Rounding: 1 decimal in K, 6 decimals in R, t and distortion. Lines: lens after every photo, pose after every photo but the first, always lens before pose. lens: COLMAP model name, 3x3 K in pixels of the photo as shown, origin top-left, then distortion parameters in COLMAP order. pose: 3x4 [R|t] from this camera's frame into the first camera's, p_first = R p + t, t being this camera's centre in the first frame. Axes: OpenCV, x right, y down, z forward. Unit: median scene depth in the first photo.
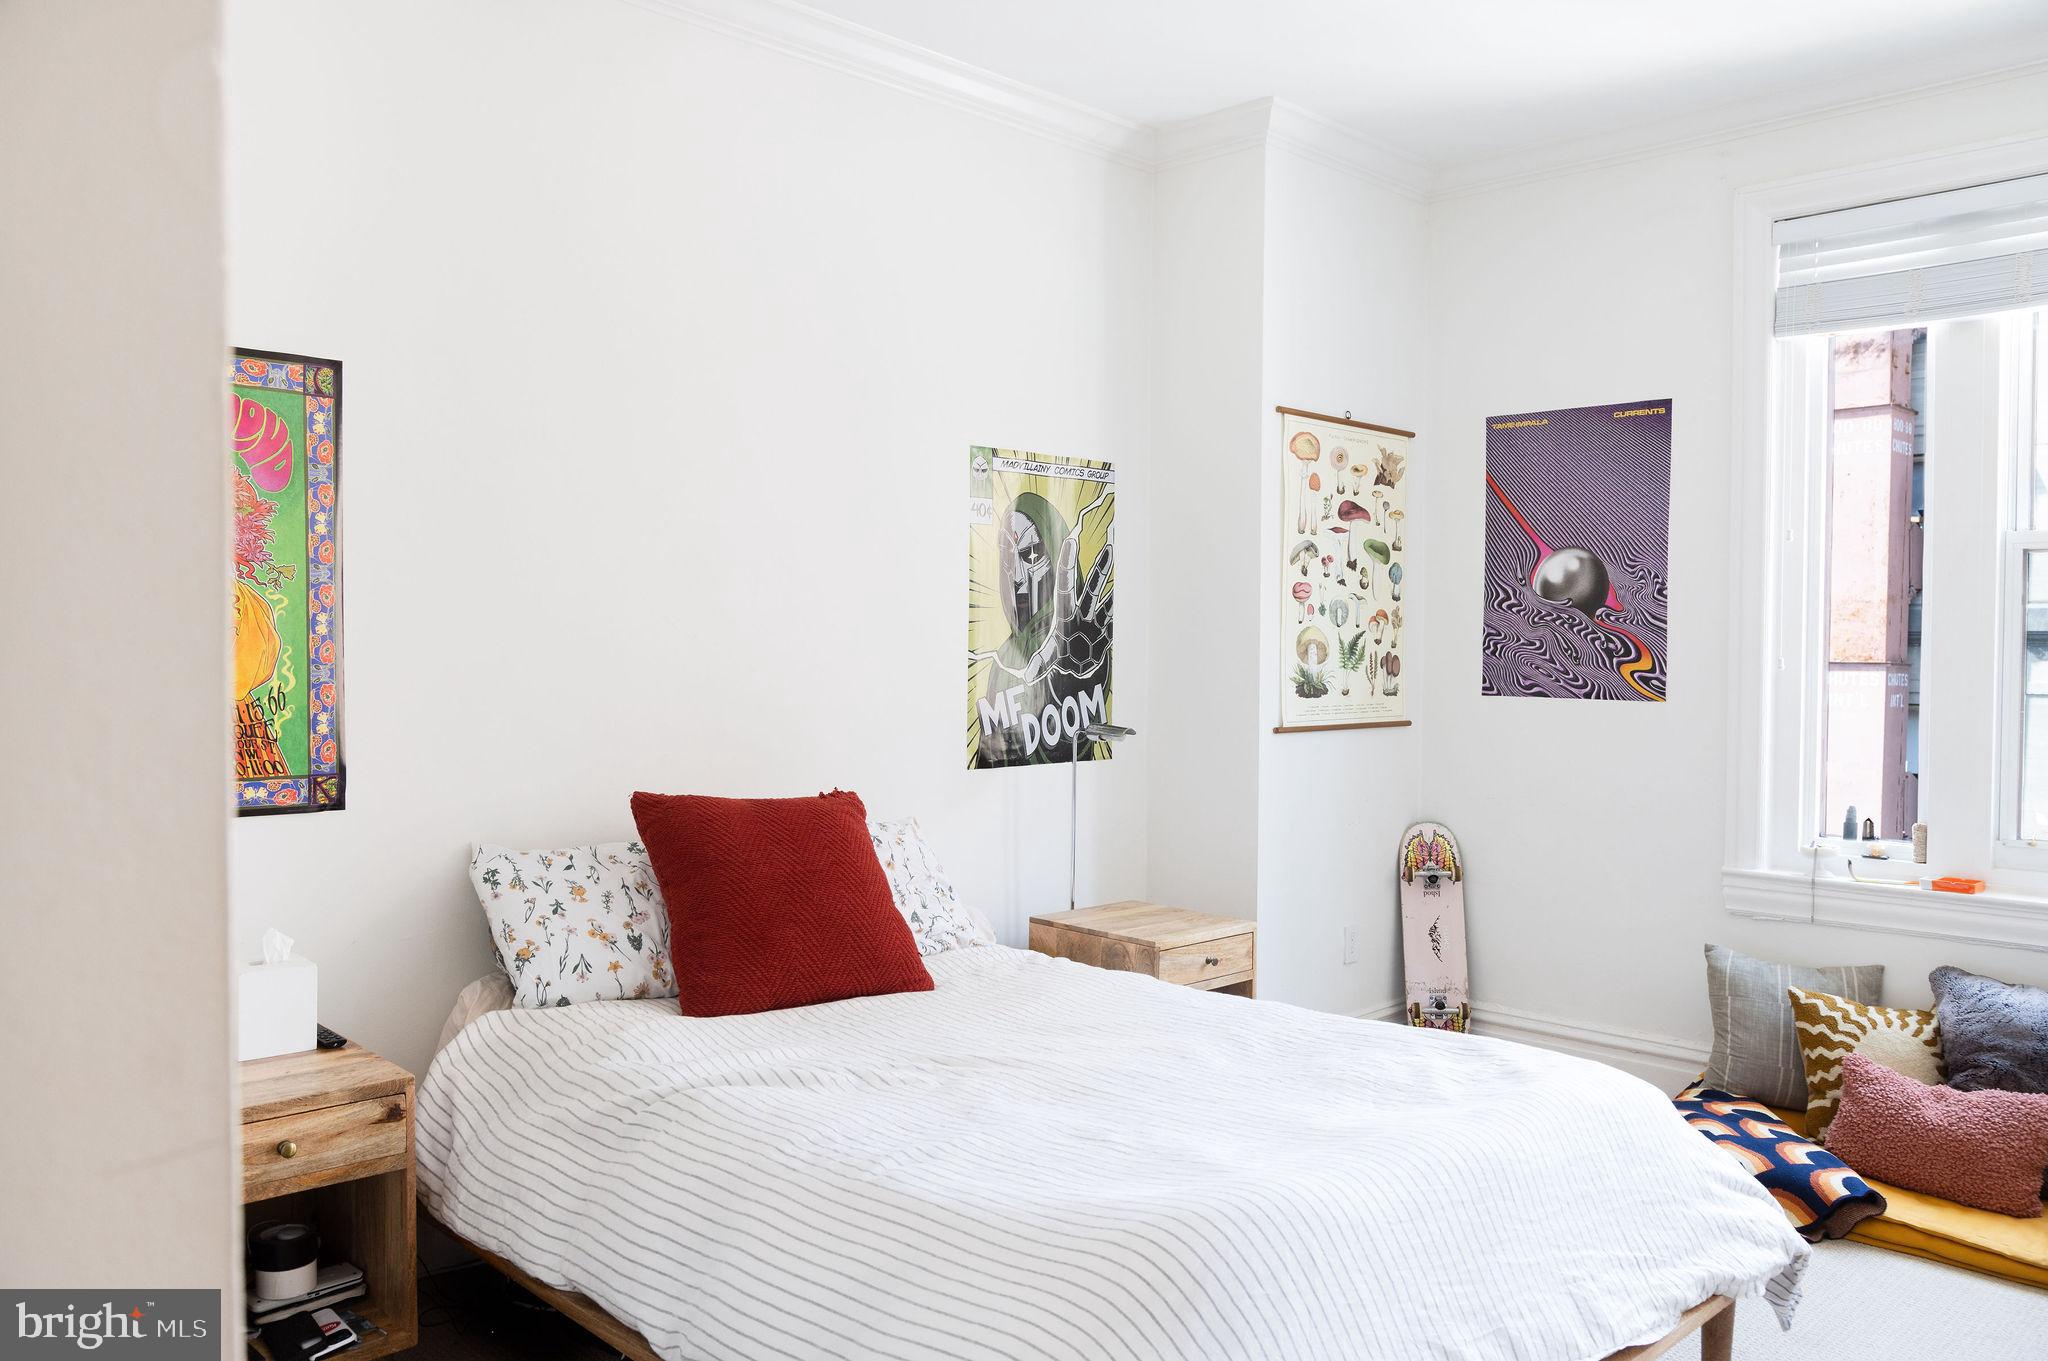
lens RADIAL K [[1557.1, 0, 1043.1], [0, 1557.1, 683.9], [0, 0, 1]] dist [-0.006454, -0.001124]
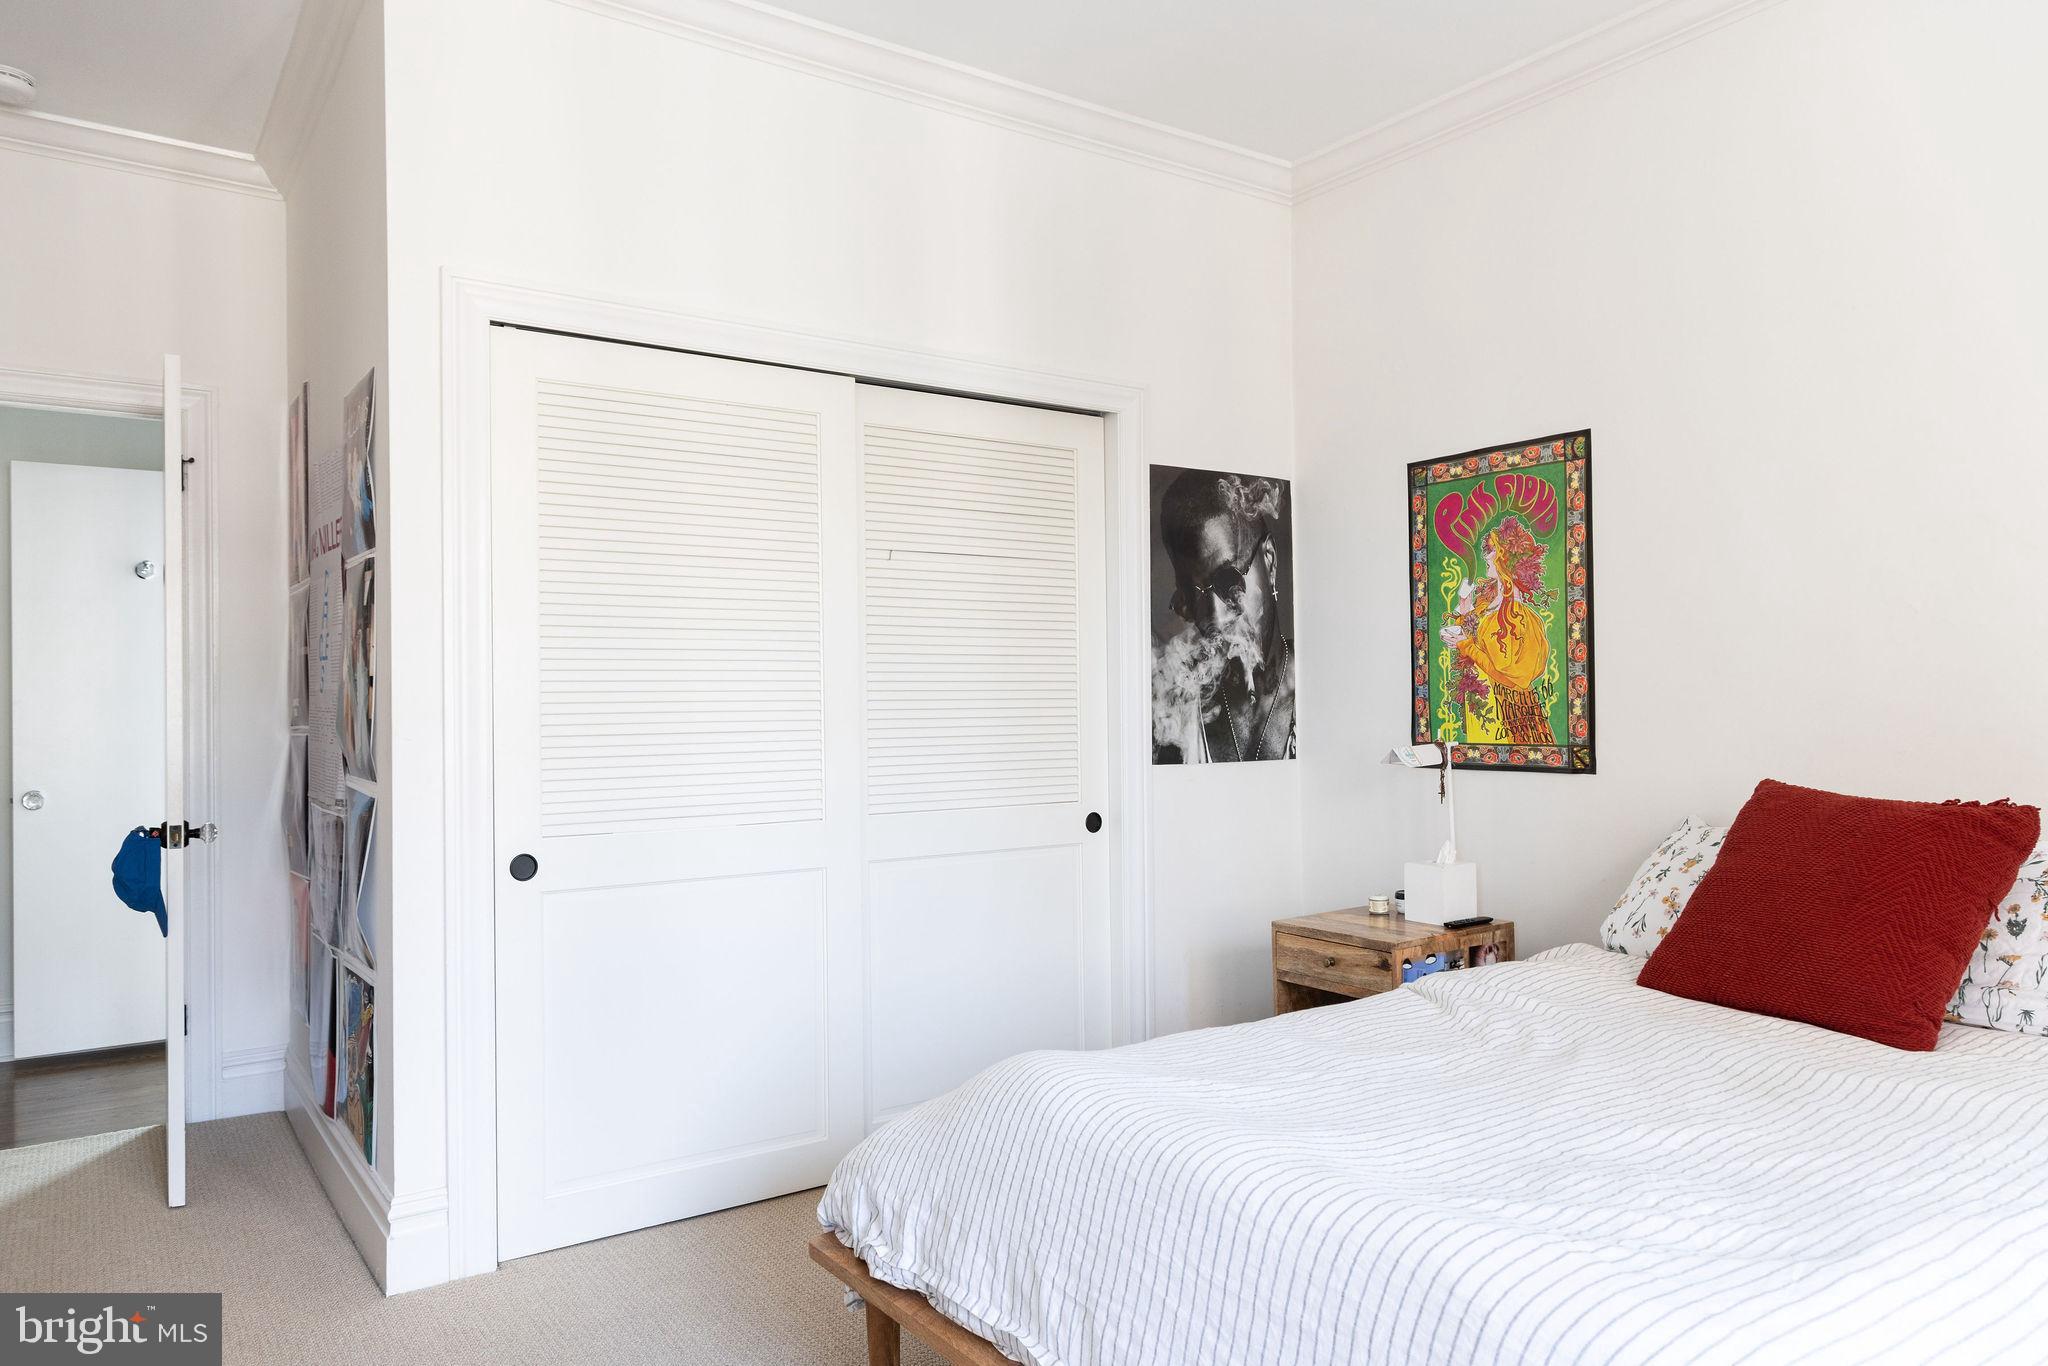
lens RADIAL K [[1385.0, 0, 1024.0], [0, 1385.0, 683.0], [0, 0, 1]] dist [0.026443, -0.004362]
pose [[-0.187971, -0.018694, -0.981997, 0.609907], [-0.013319, 0.999775, -0.016483, 0.024139], [0.982084, 0.009981, -0.188177, 0.593328]]
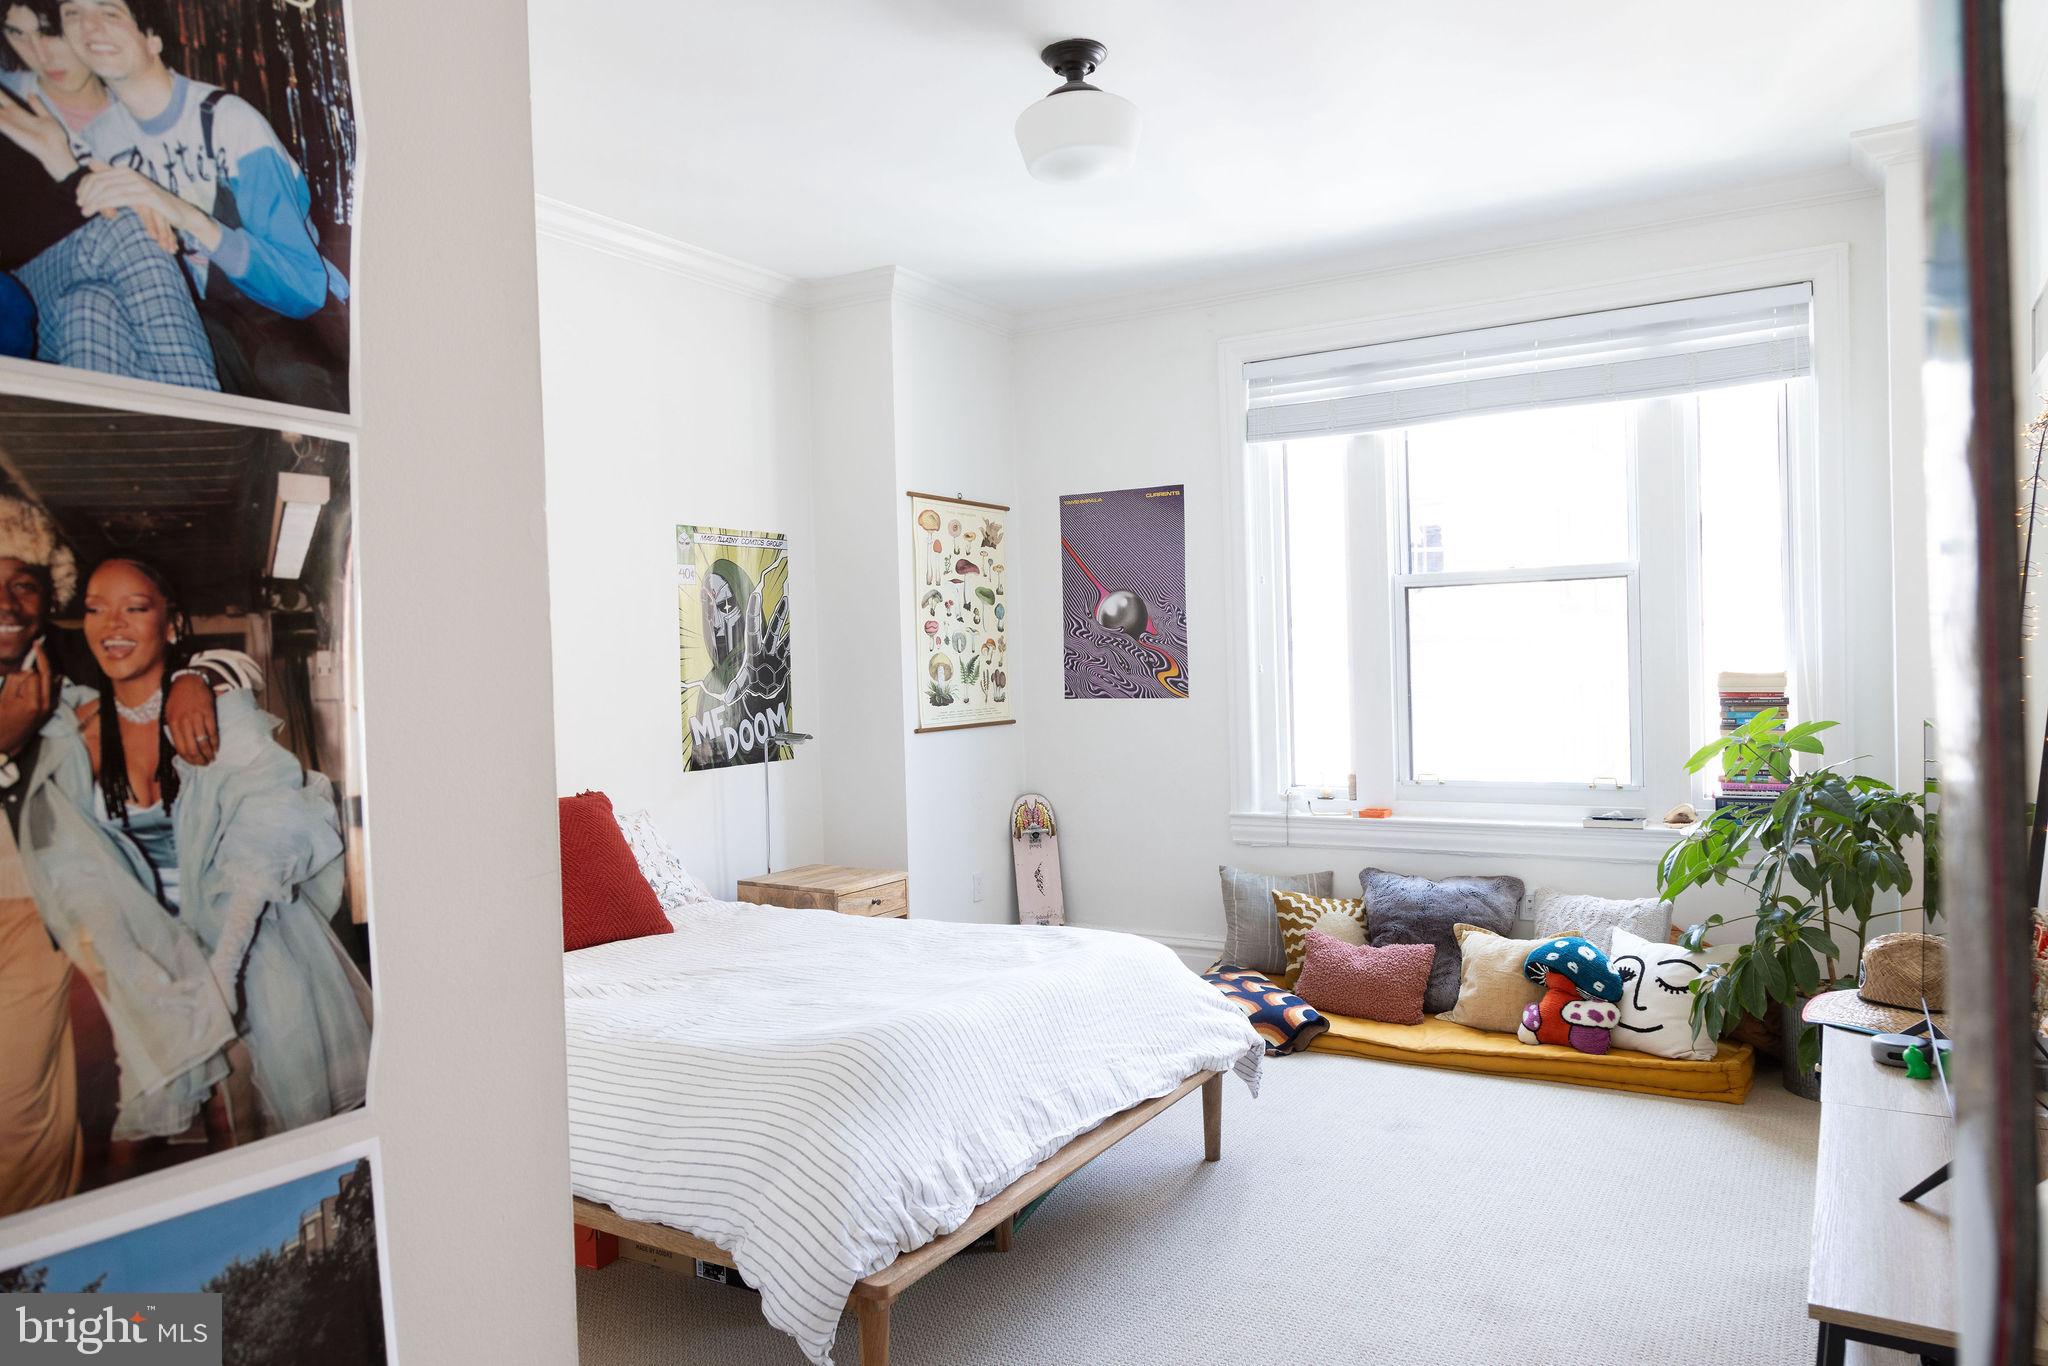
lens RADIAL K [[1361.4, 0, 1024.0], [0, 1361.4, 683.0], [0, 0, 1]] dist [-0.002355, 0.001055]
pose [[0.973738, -0.039107, 0.224287, -0.026930], [0.041539, 0.999118, -0.006133, -0.000913], [-0.223849, 0.015289, 0.974504, -0.202936]]
